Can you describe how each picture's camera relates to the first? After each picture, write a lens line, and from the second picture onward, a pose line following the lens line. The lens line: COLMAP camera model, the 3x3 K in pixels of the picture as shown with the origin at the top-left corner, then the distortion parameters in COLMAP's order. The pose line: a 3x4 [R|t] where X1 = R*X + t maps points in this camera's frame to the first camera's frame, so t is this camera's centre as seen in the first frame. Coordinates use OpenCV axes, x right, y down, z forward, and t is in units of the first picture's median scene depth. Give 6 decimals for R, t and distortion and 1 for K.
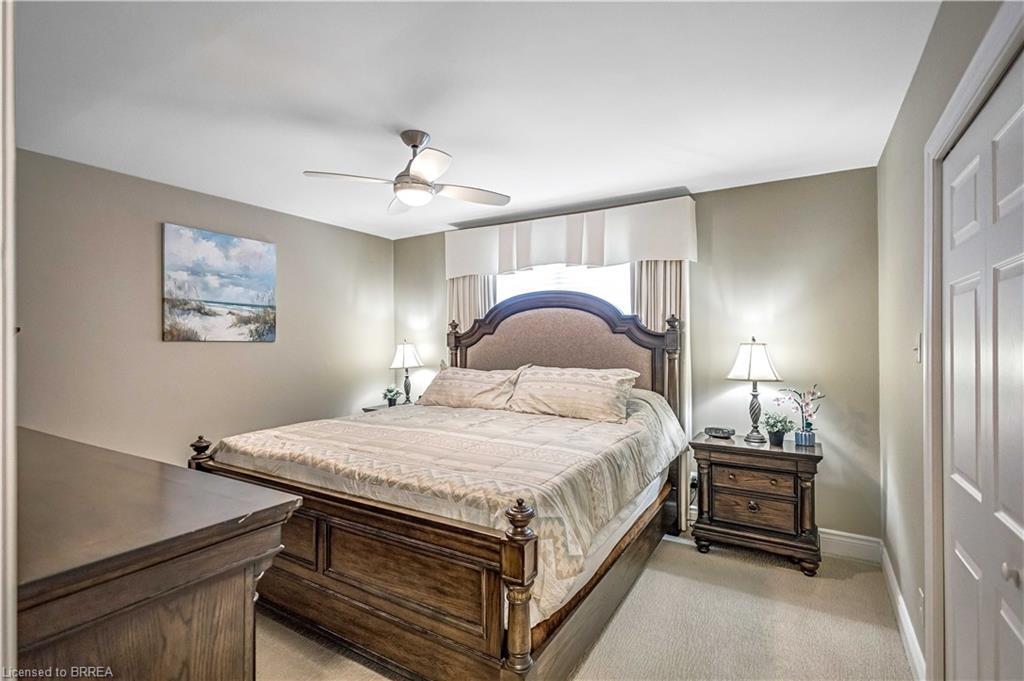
lens RADIAL K [[478.3, 0, 515.0], [0, 478.3, 339.4], [0, 0, 1]] dist [0.002068, 0.000076]
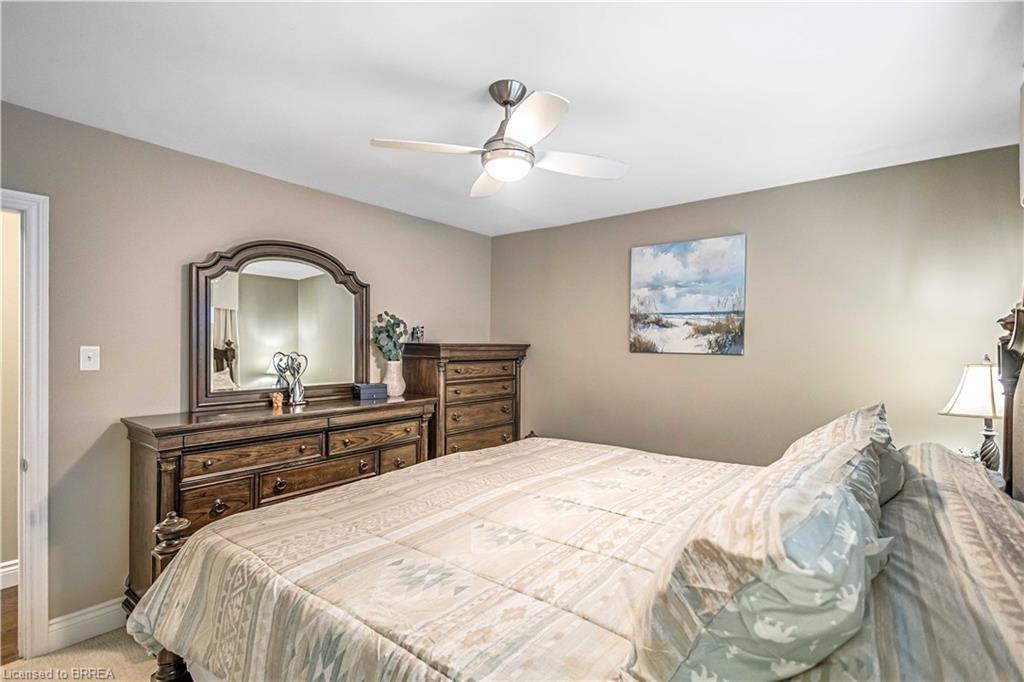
lens RADIAL K [[478.3, 0, 515.0], [0, 478.3, 339.9], [0, 0, 1]] dist [0.002068, 0.000076]
pose [[-0.114510, -0.009780, -0.993374, 0.384207], [-0.003722, 0.999949, -0.009415, -0.012622], [0.993415, 0.002620, -0.114540, 0.782684]]
